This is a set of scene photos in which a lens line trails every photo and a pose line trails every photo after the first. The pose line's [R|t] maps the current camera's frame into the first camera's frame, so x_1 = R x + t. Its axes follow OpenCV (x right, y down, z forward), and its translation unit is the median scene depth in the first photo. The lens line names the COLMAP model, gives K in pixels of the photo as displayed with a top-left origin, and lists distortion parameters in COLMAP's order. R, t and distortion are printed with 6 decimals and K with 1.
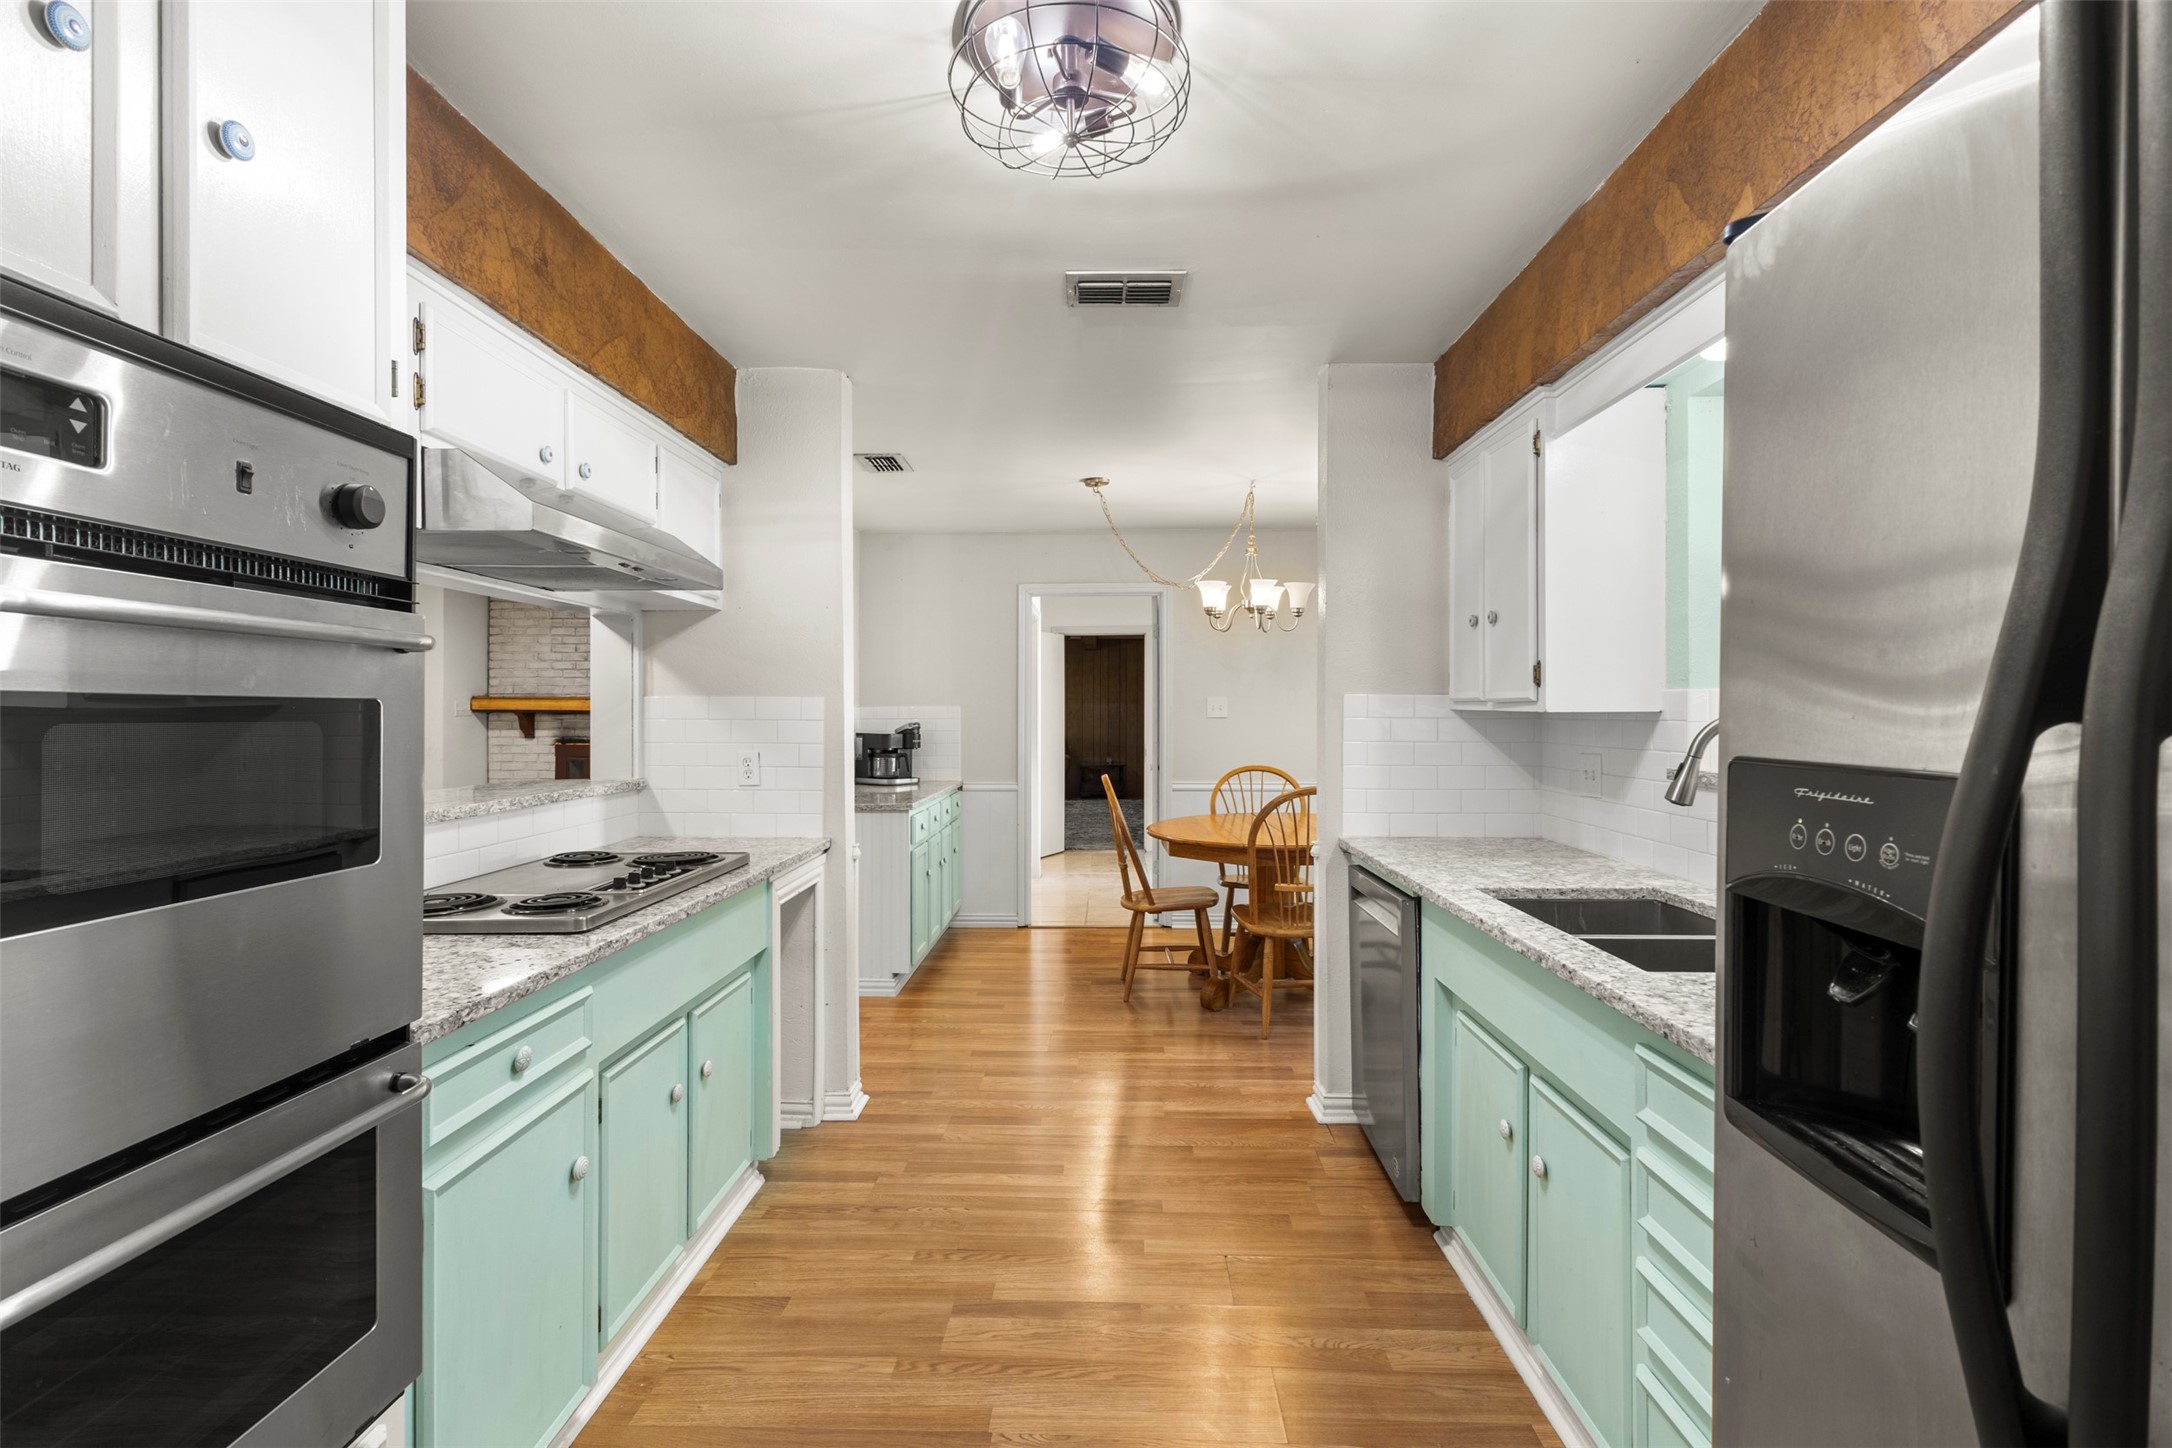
lens RADIAL K [[997.3, 0, 1072.7], [0, 997.3, 715.7], [0, 0, 1]] dist [0.007232, -0.000671]
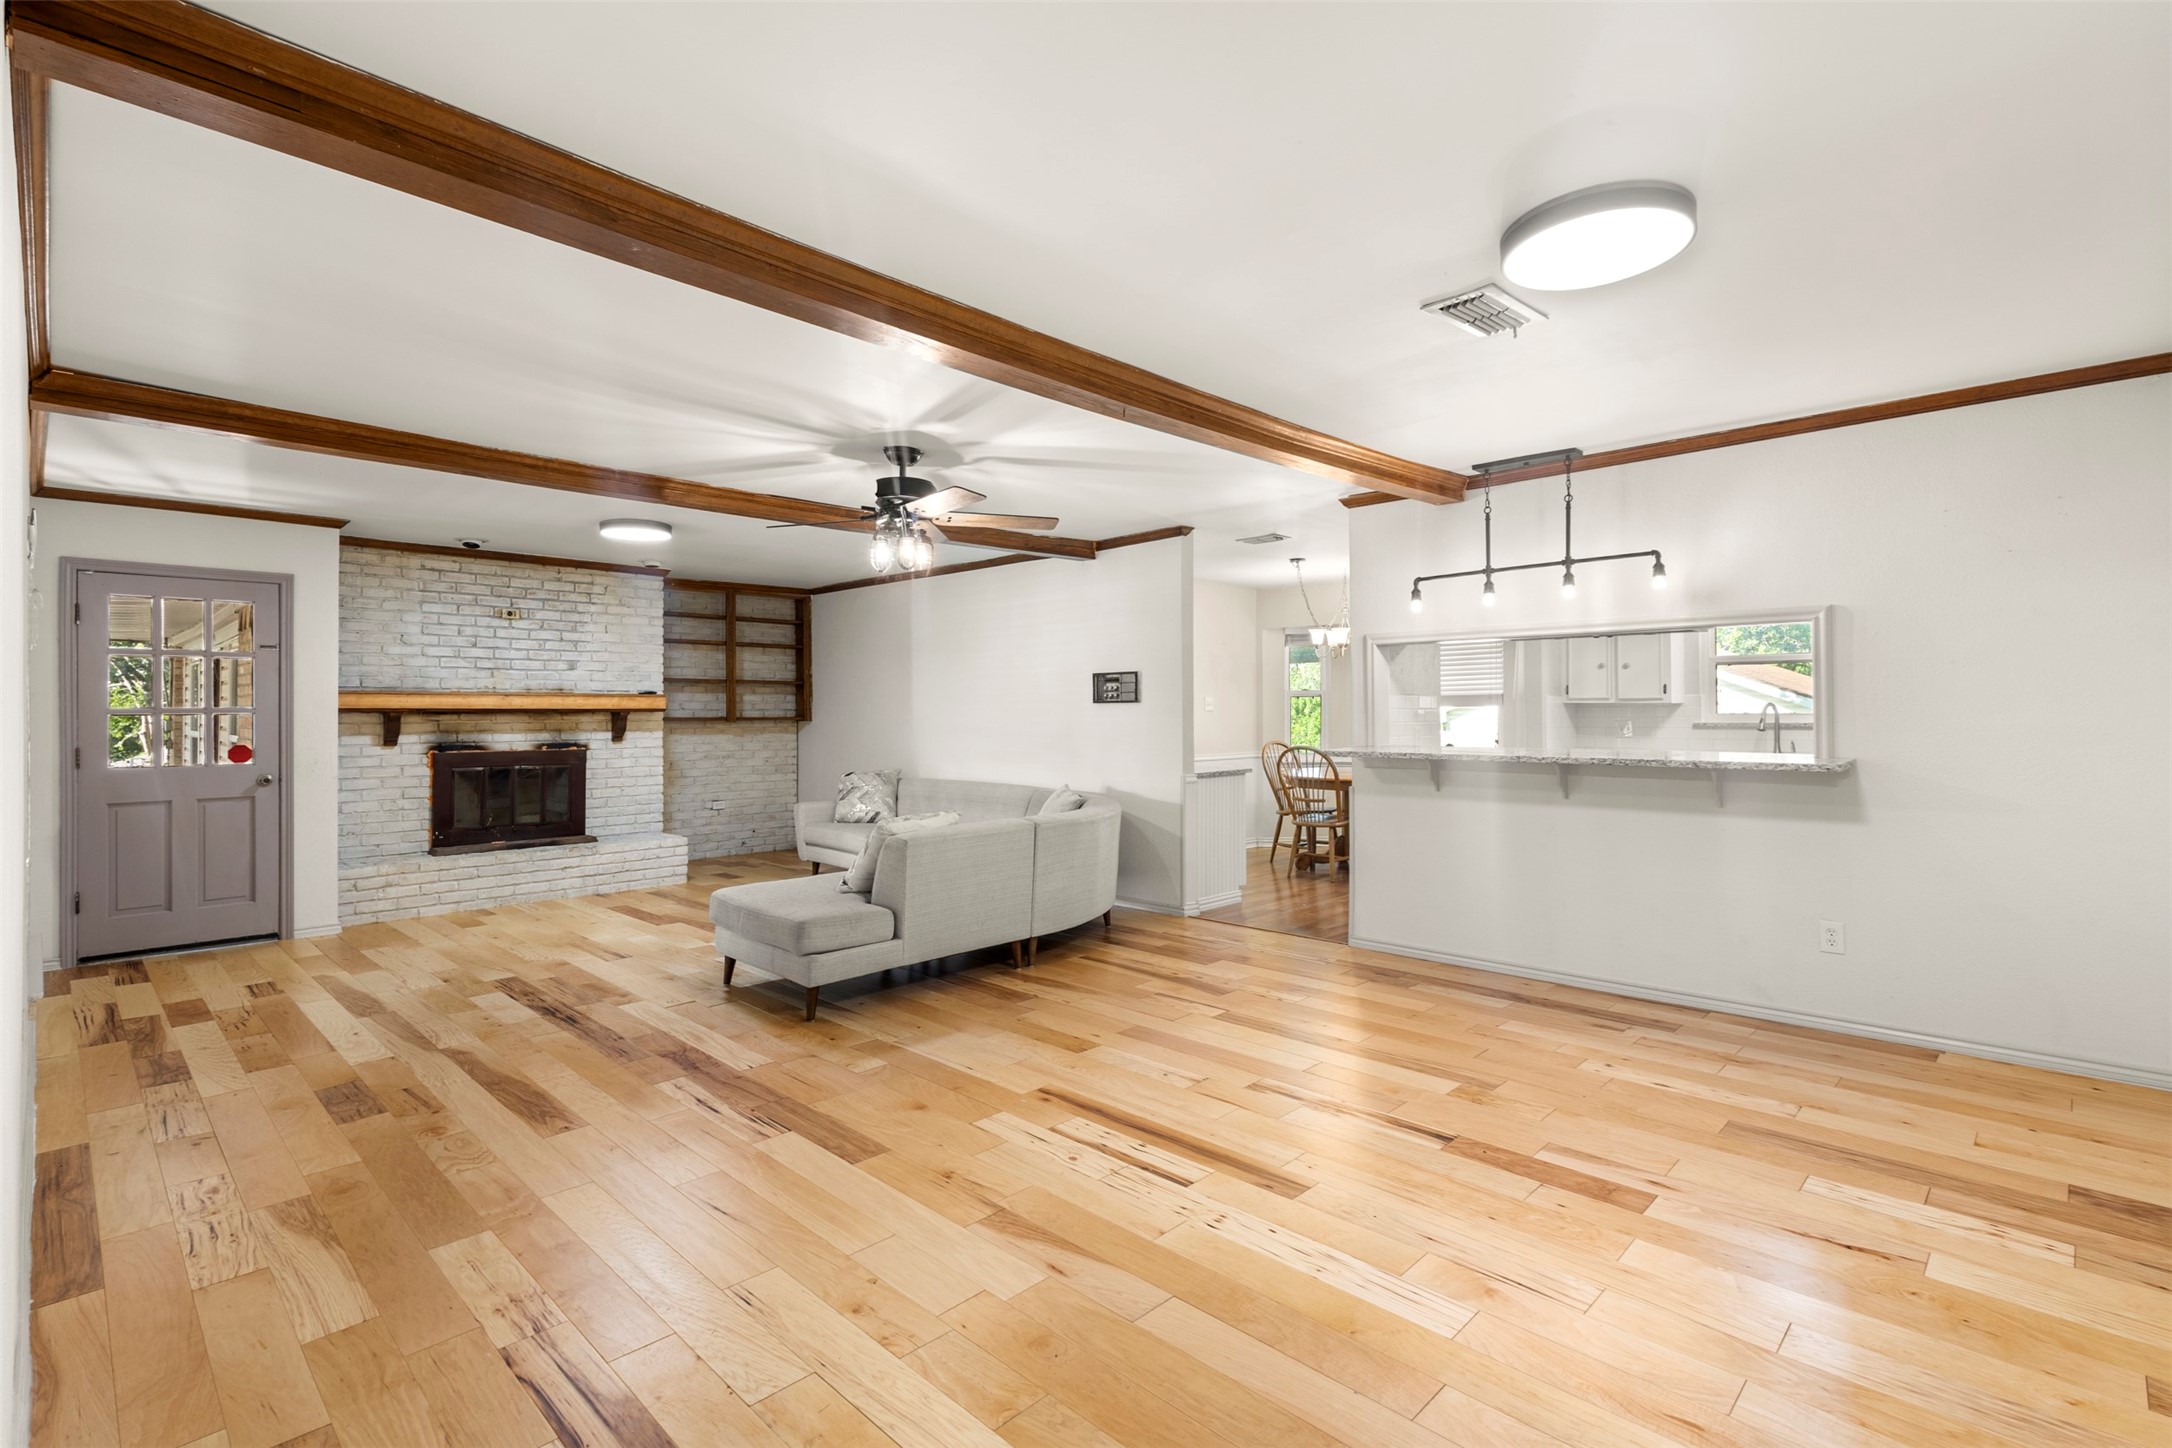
lens RADIAL K [[997.3, 0, 1088.5], [0, 997.3, 710.6], [0, 0, 1]] dist [0.007232, -0.000671]
pose [[0.661884, -0.005495, 0.749586, -2.445871], [0.010090, 0.999948, -0.001578, 0.007178], [-0.749539, 0.008608, 0.661905, 0.317448]]
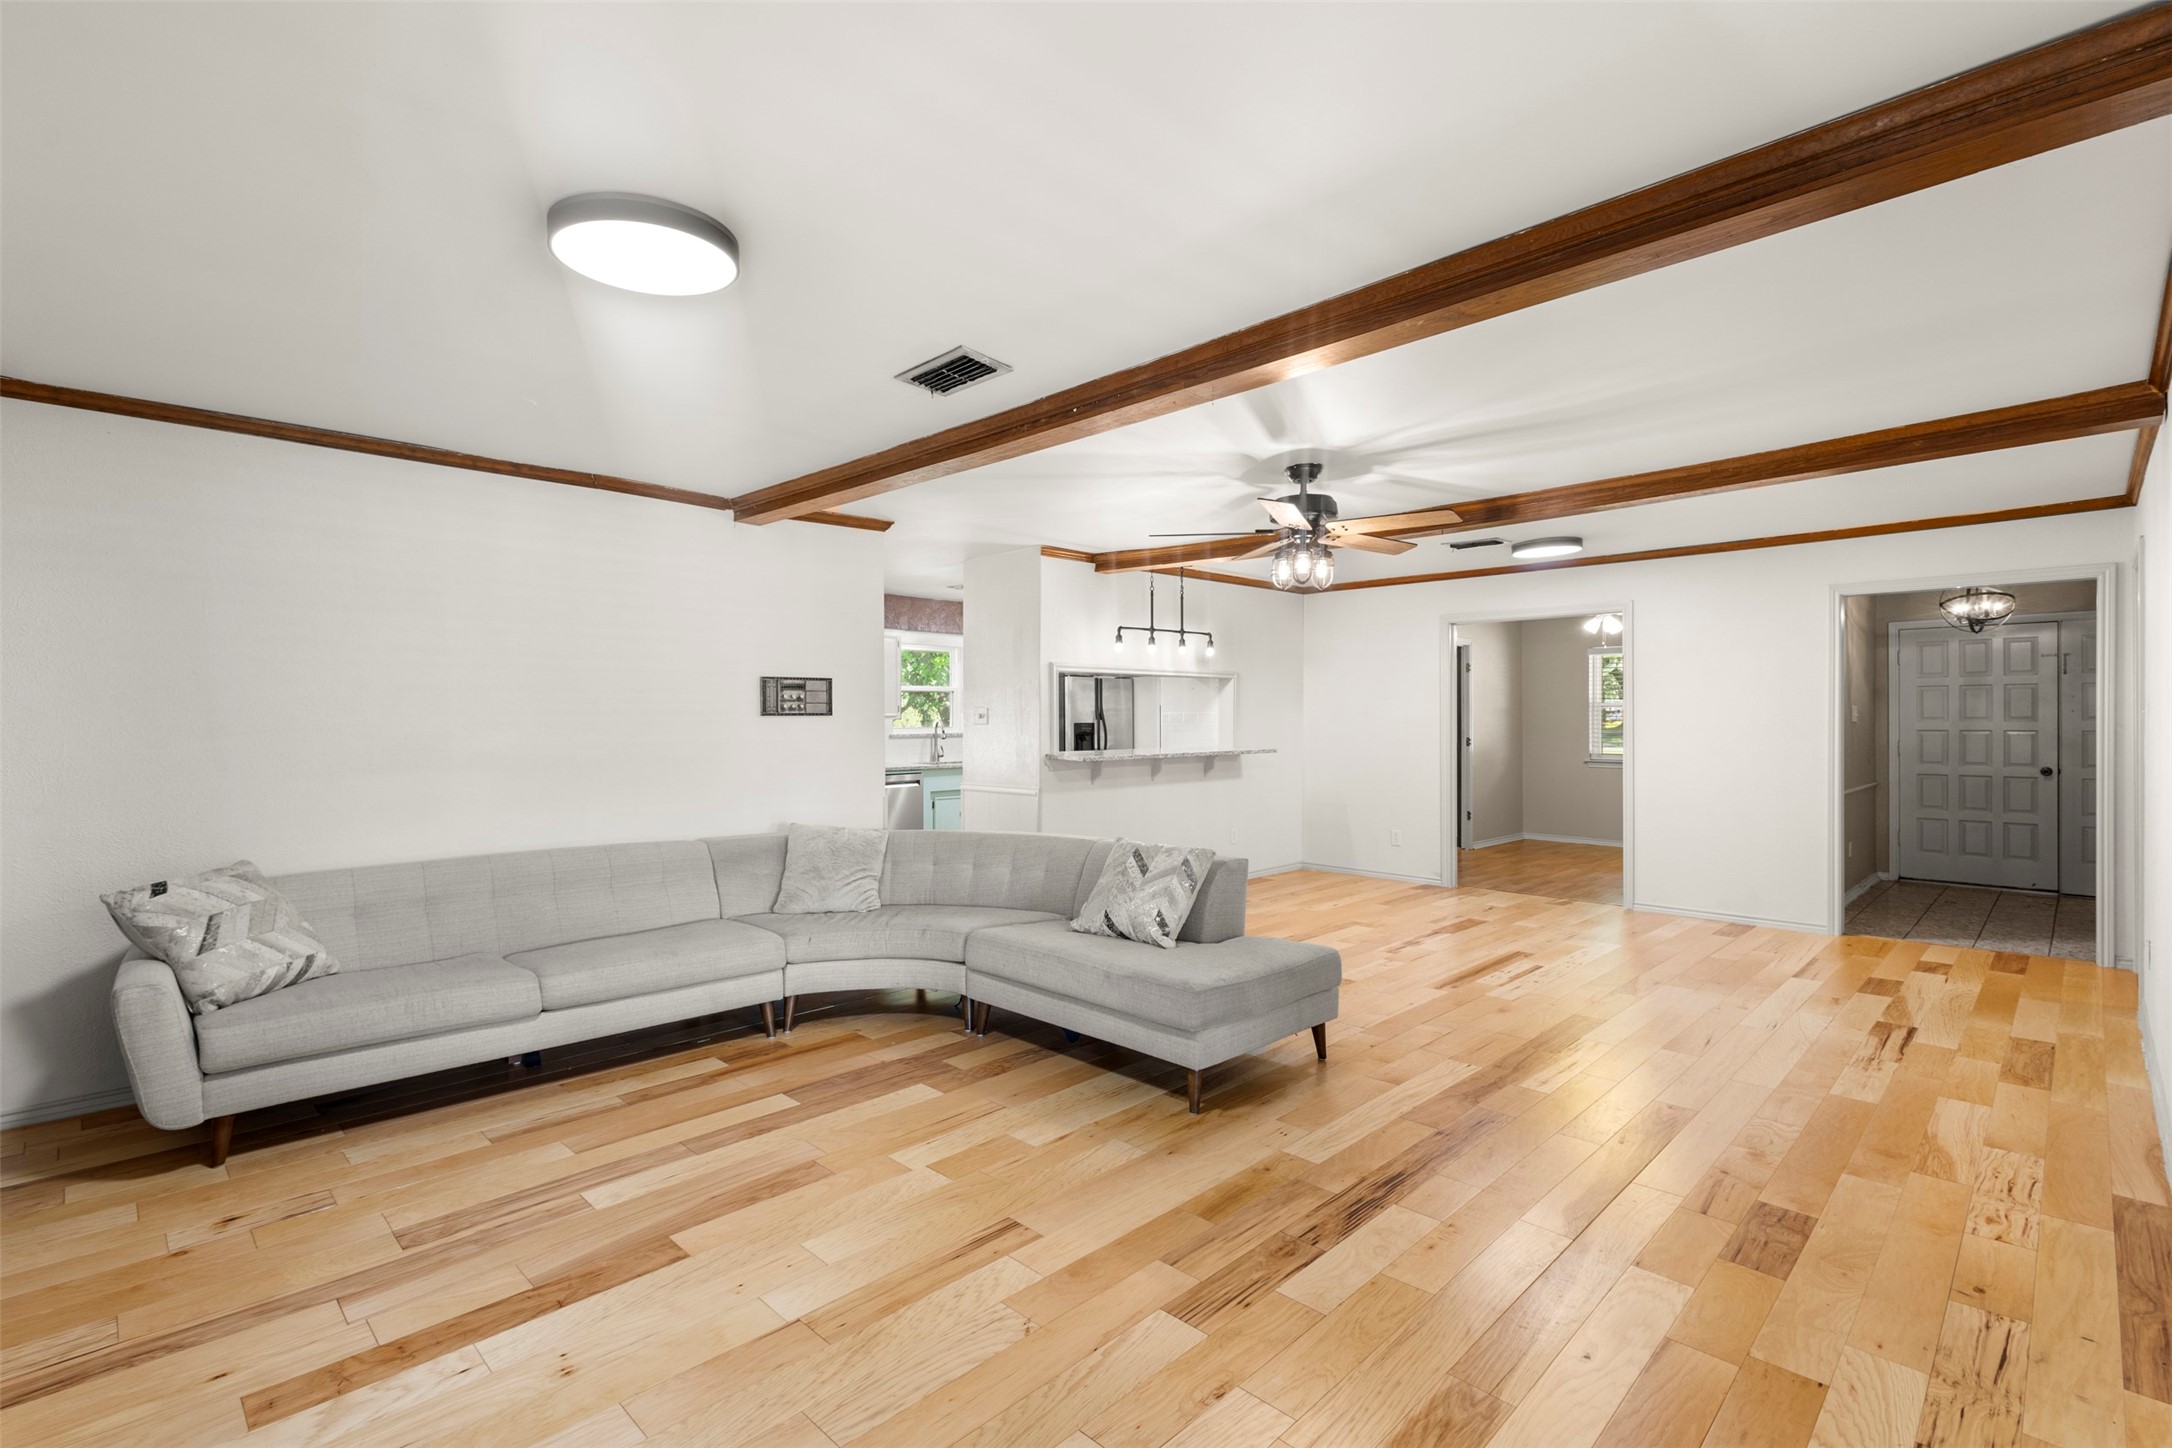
lens RADIAL K [[997.3, 0, 1079.2], [0, 997.3, 724.7], [0, 0, 1]] dist [0.007232, -0.000671]
pose [[-0.736290, -0.000438, 0.676666, -2.277304], [0.007965, 0.999925, 0.009314, -0.012296], [-0.676620, 0.012248, -0.736231, 3.016523]]
